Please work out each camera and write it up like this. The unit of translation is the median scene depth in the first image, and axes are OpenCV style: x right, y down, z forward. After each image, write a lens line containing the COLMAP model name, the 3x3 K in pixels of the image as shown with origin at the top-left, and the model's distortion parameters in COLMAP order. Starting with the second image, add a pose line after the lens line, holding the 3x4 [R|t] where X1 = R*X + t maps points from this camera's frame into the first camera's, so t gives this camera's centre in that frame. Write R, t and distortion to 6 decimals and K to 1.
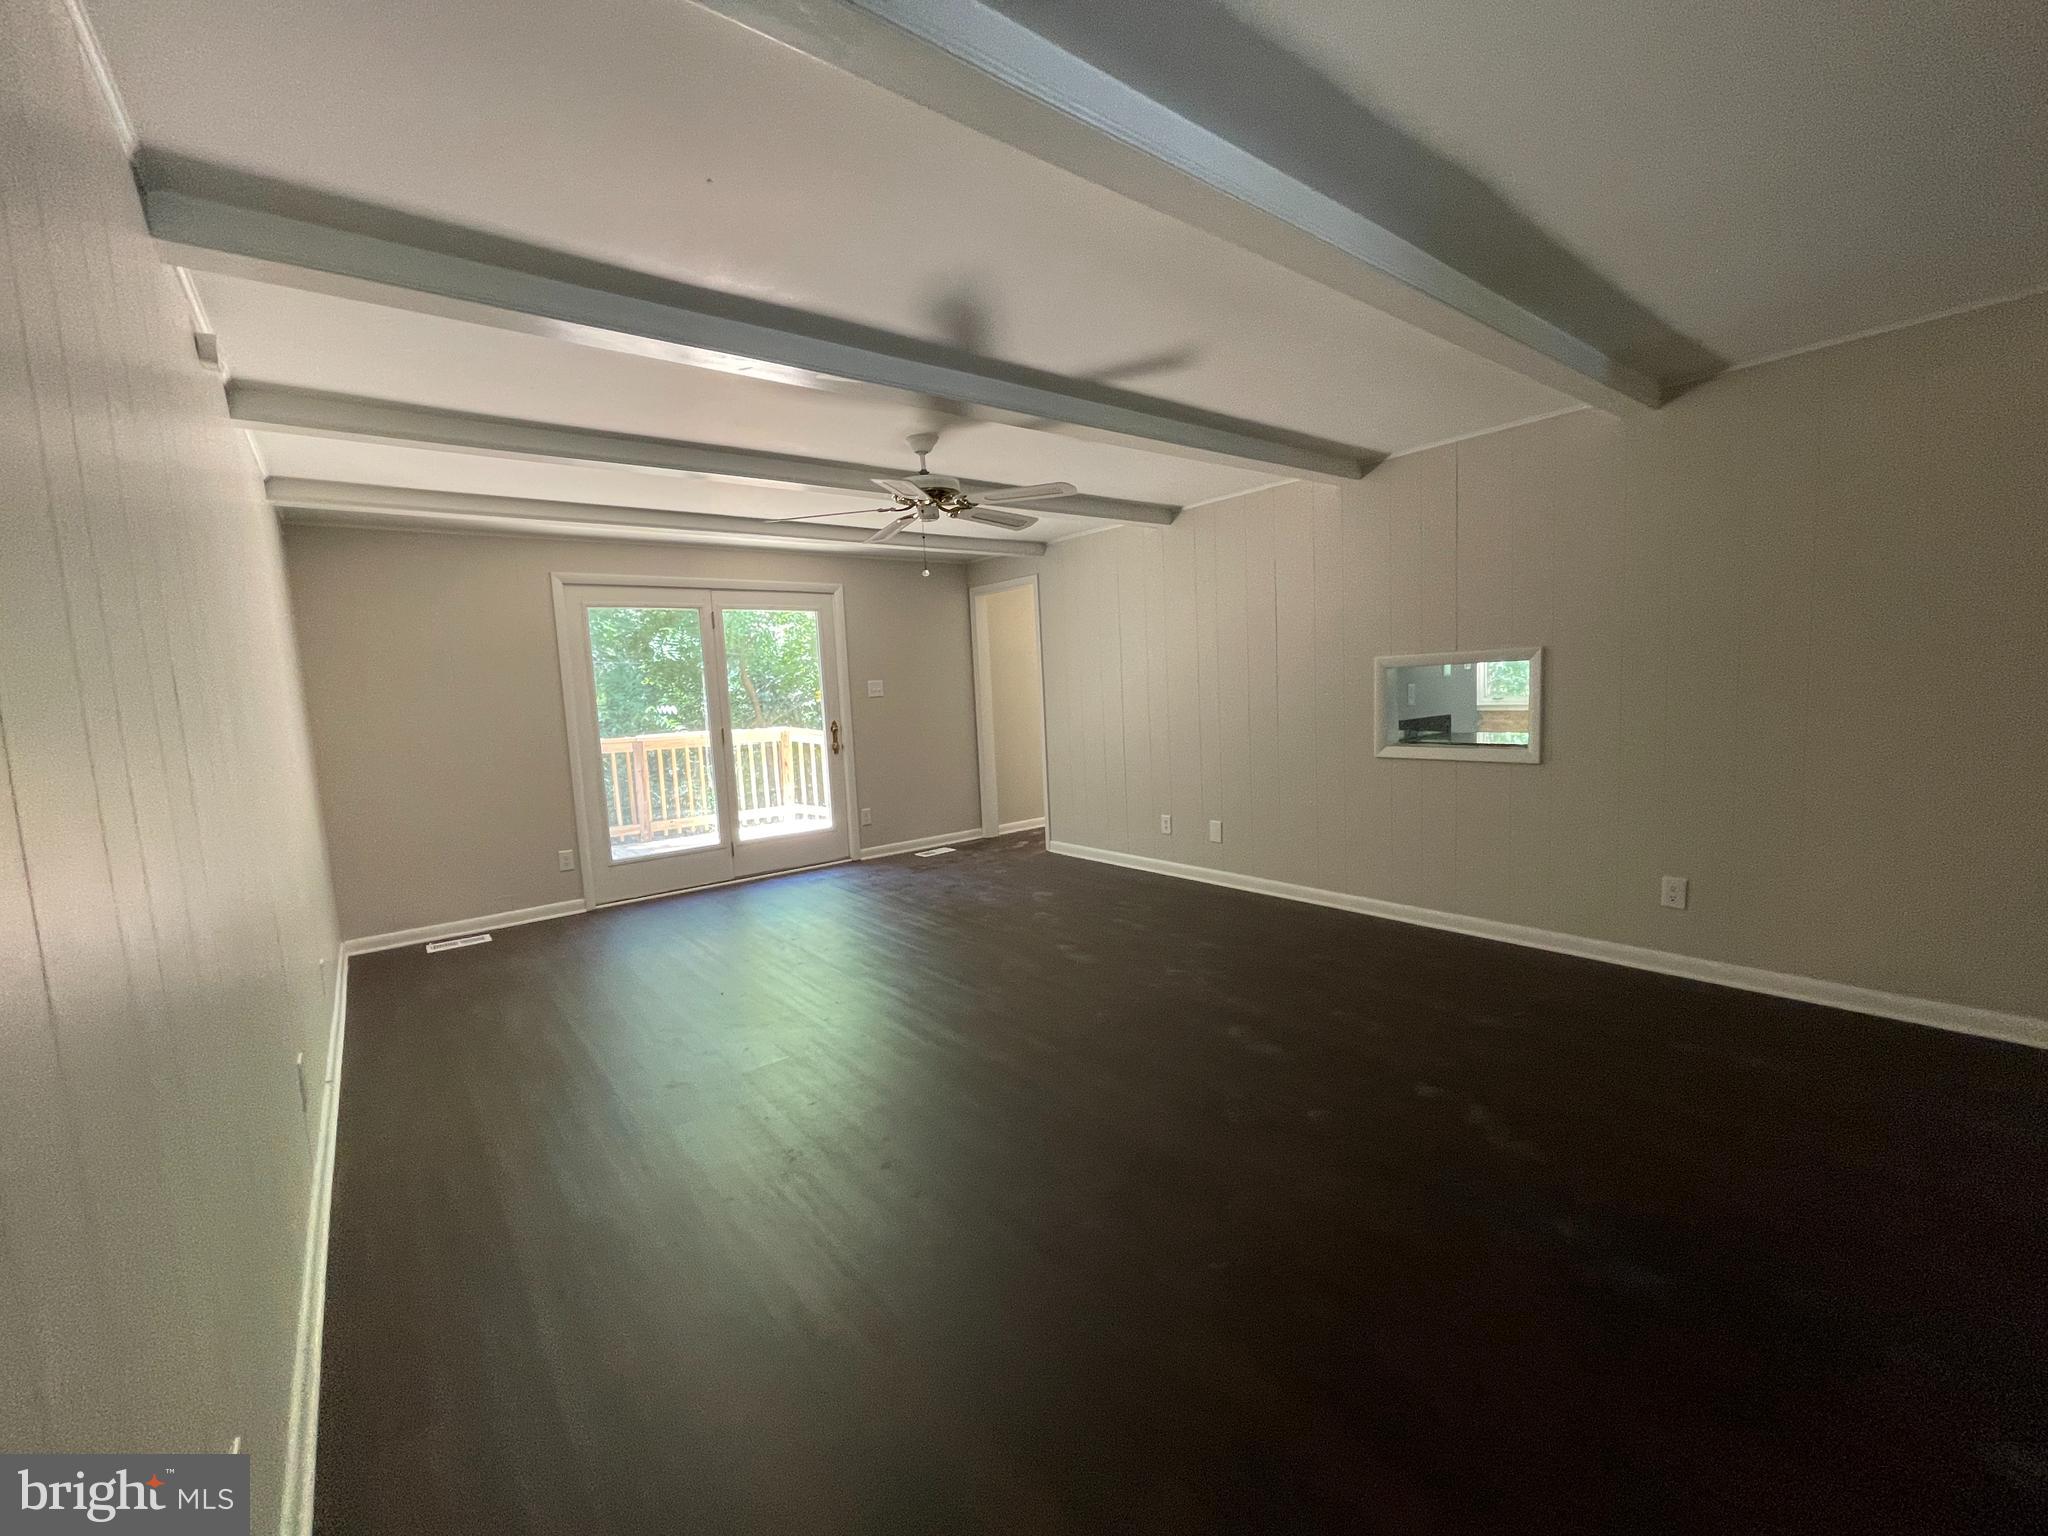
lens RADIAL K [[835.3, 0, 1030.8], [0, 835.3, 764.8], [0, 0, 1]] dist [-0.003887, 0.002785]
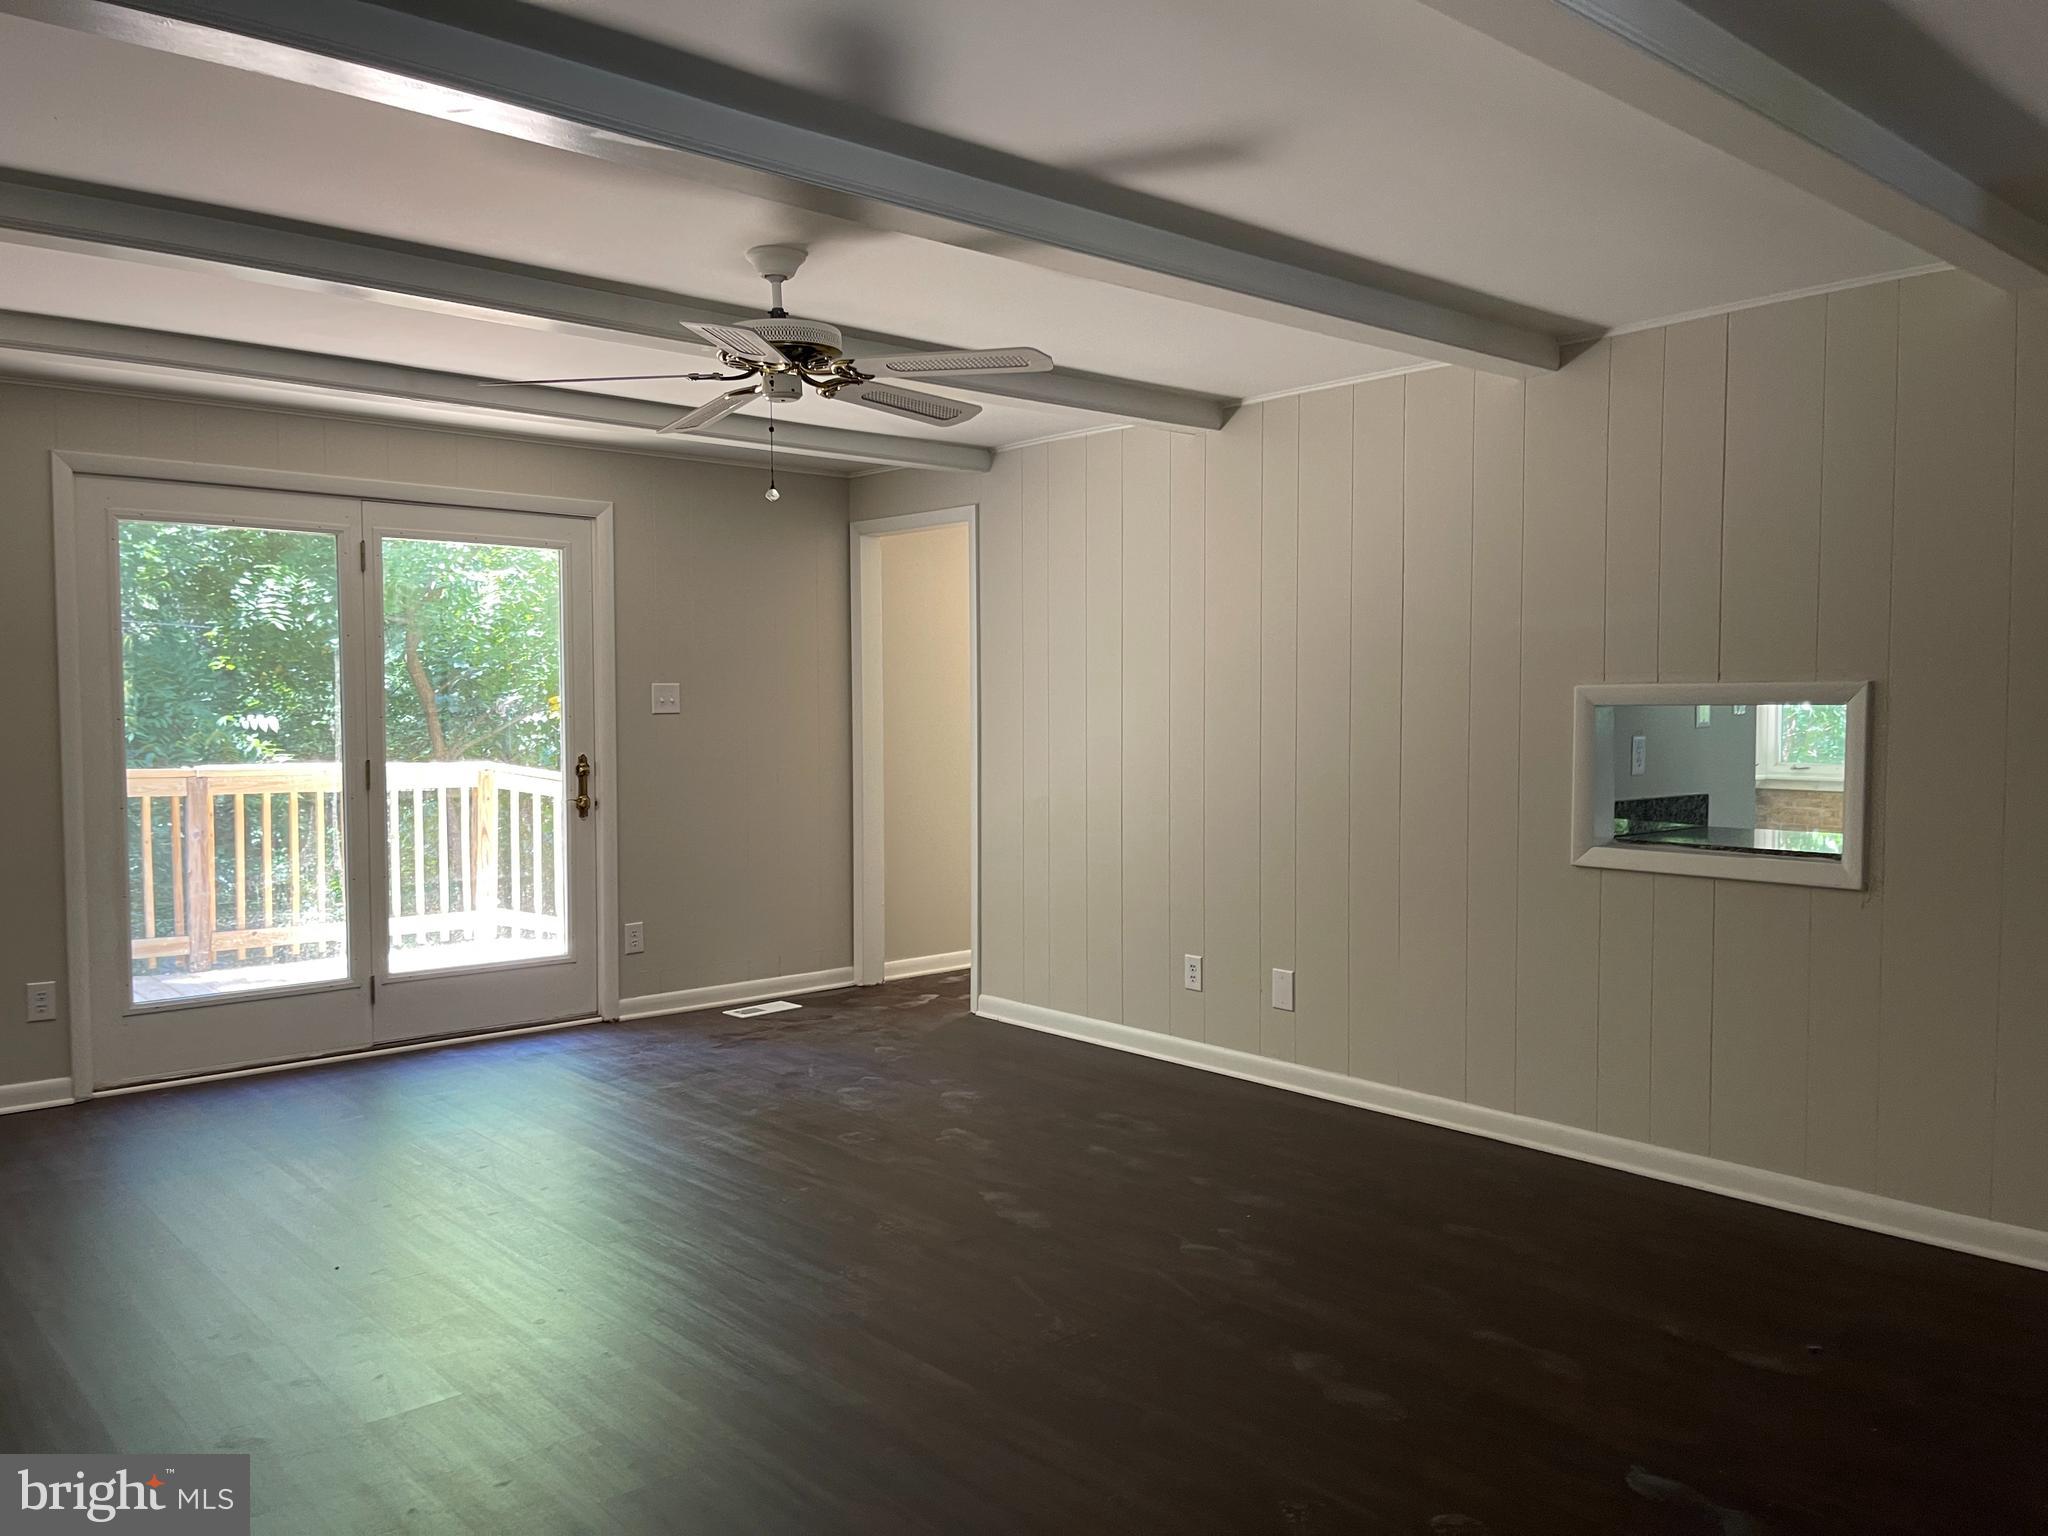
lens RADIAL K [[1564.8, 0, 1027.4], [0, 1564.8, 767.2], [0, 0, 1]] dist [0.036503, -0.024096]
pose [[0.997870, 0.044304, 0.047891, -0.000214], [-0.041600, 0.997561, -0.056045, -0.000515], [-0.050257, 0.053934, 0.997279, -0.019811]]
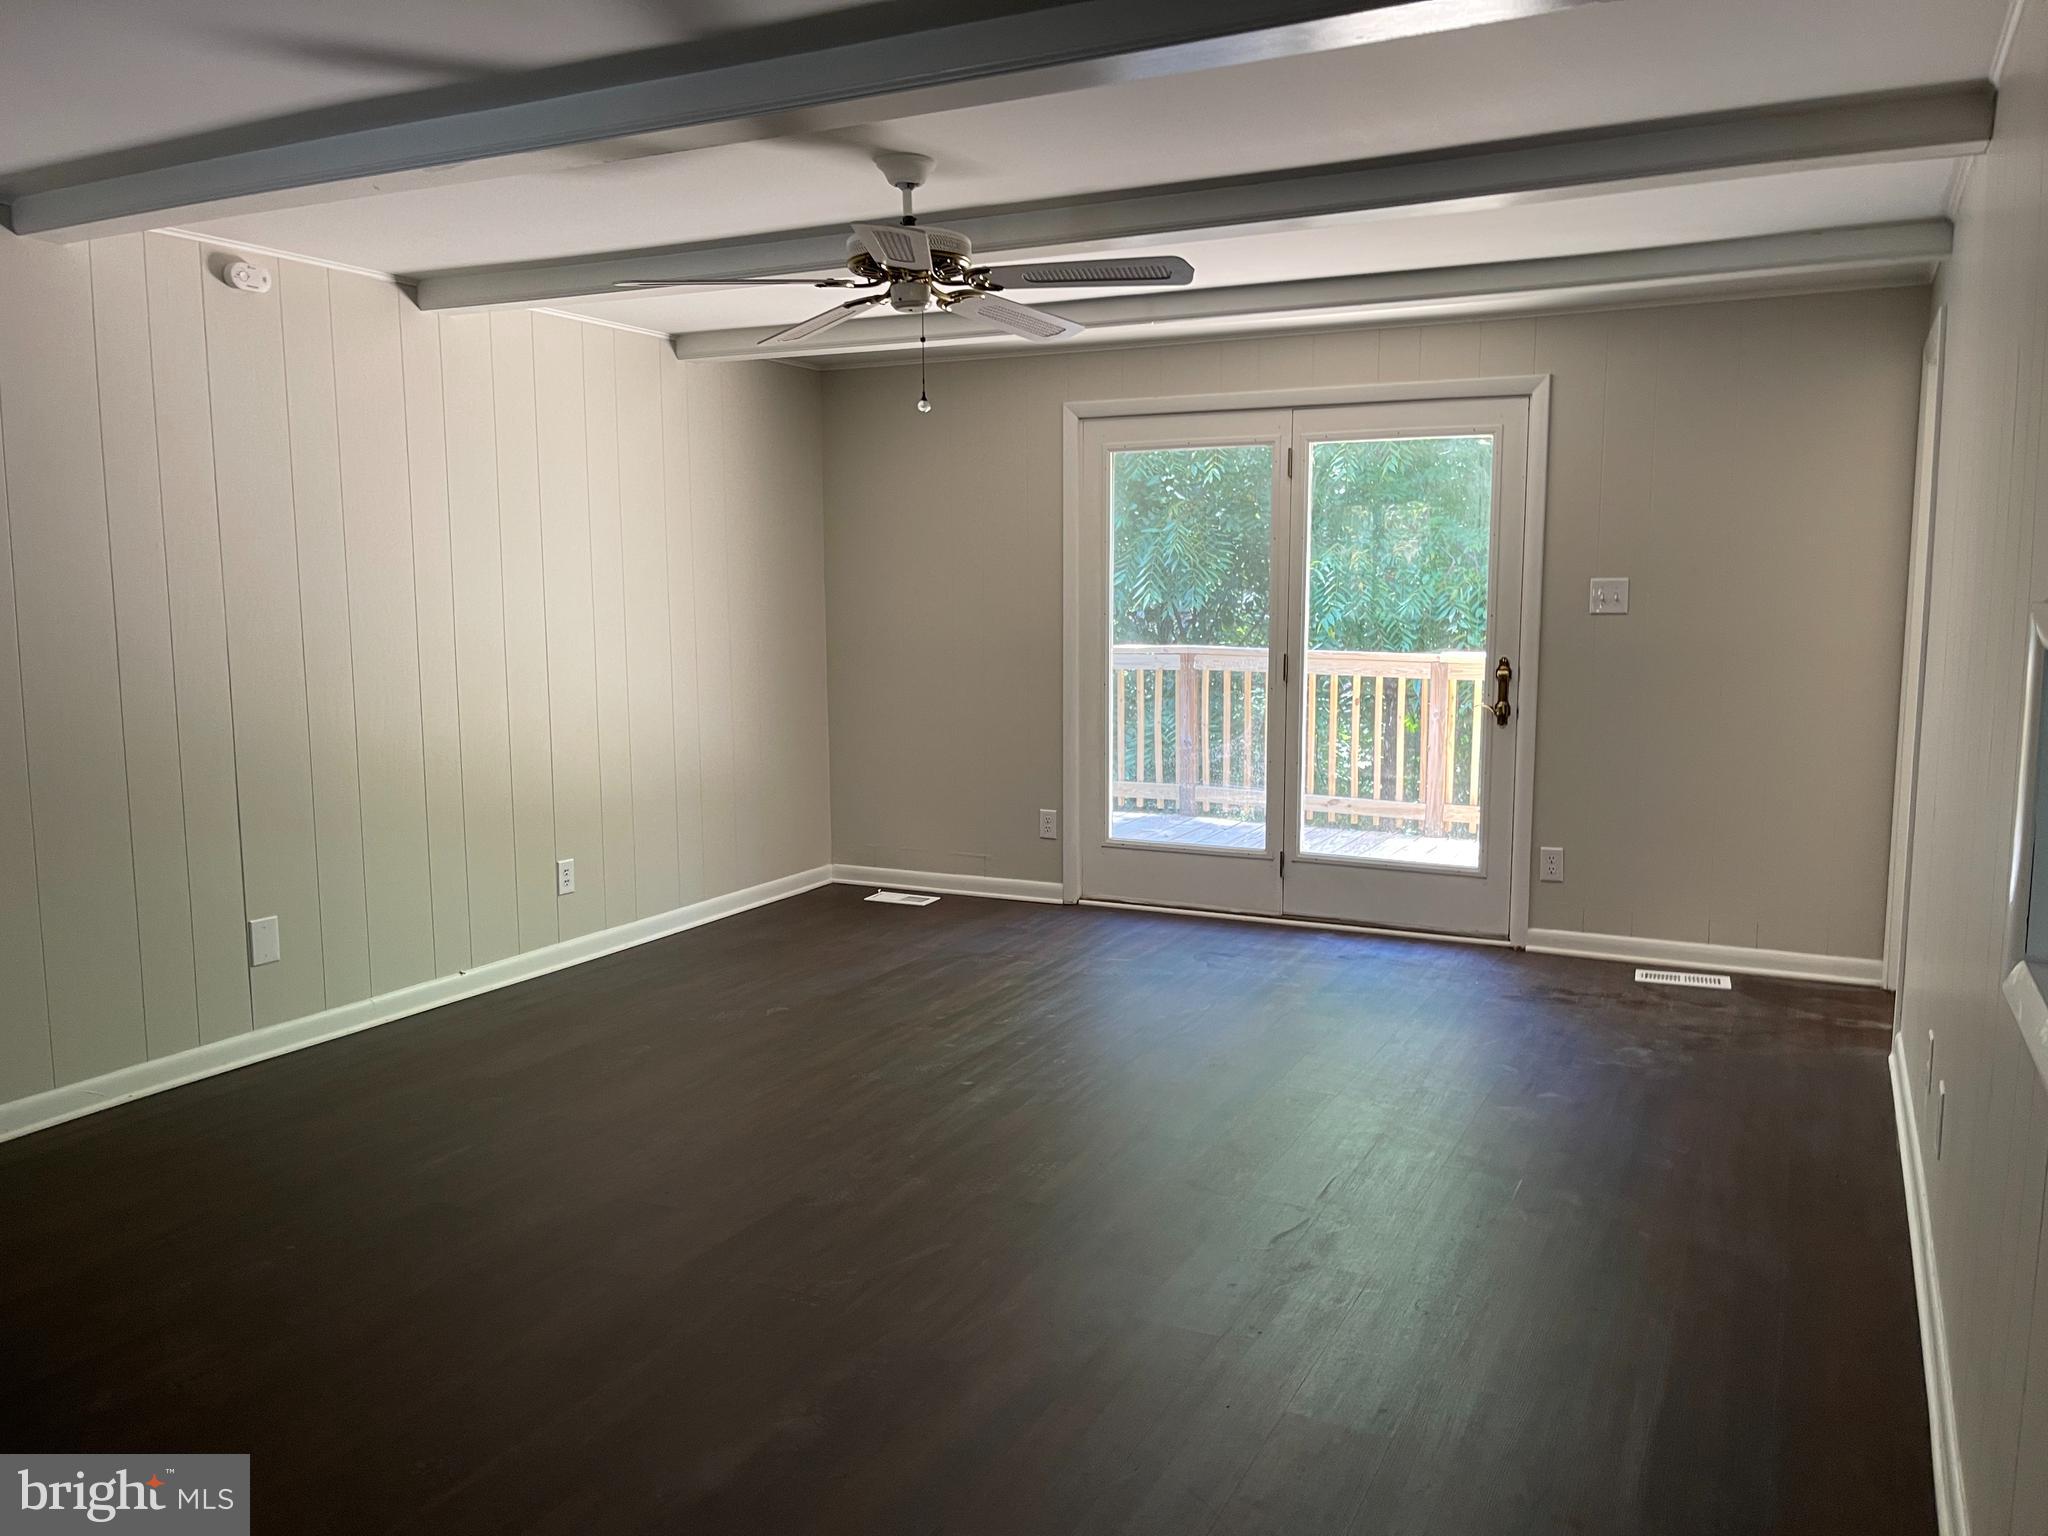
lens RADIAL K [[1564.8, 0, 1006.9], [0, 1564.8, 758.2], [0, 0, 1]] dist [0.036503, -0.024096]
pose [[0.402986, 0.147178, -0.903294, 0.742422], [-0.105580, 0.987871, 0.113856, -0.103061], [0.909096, 0.049488, 0.413638, 0.538185]]
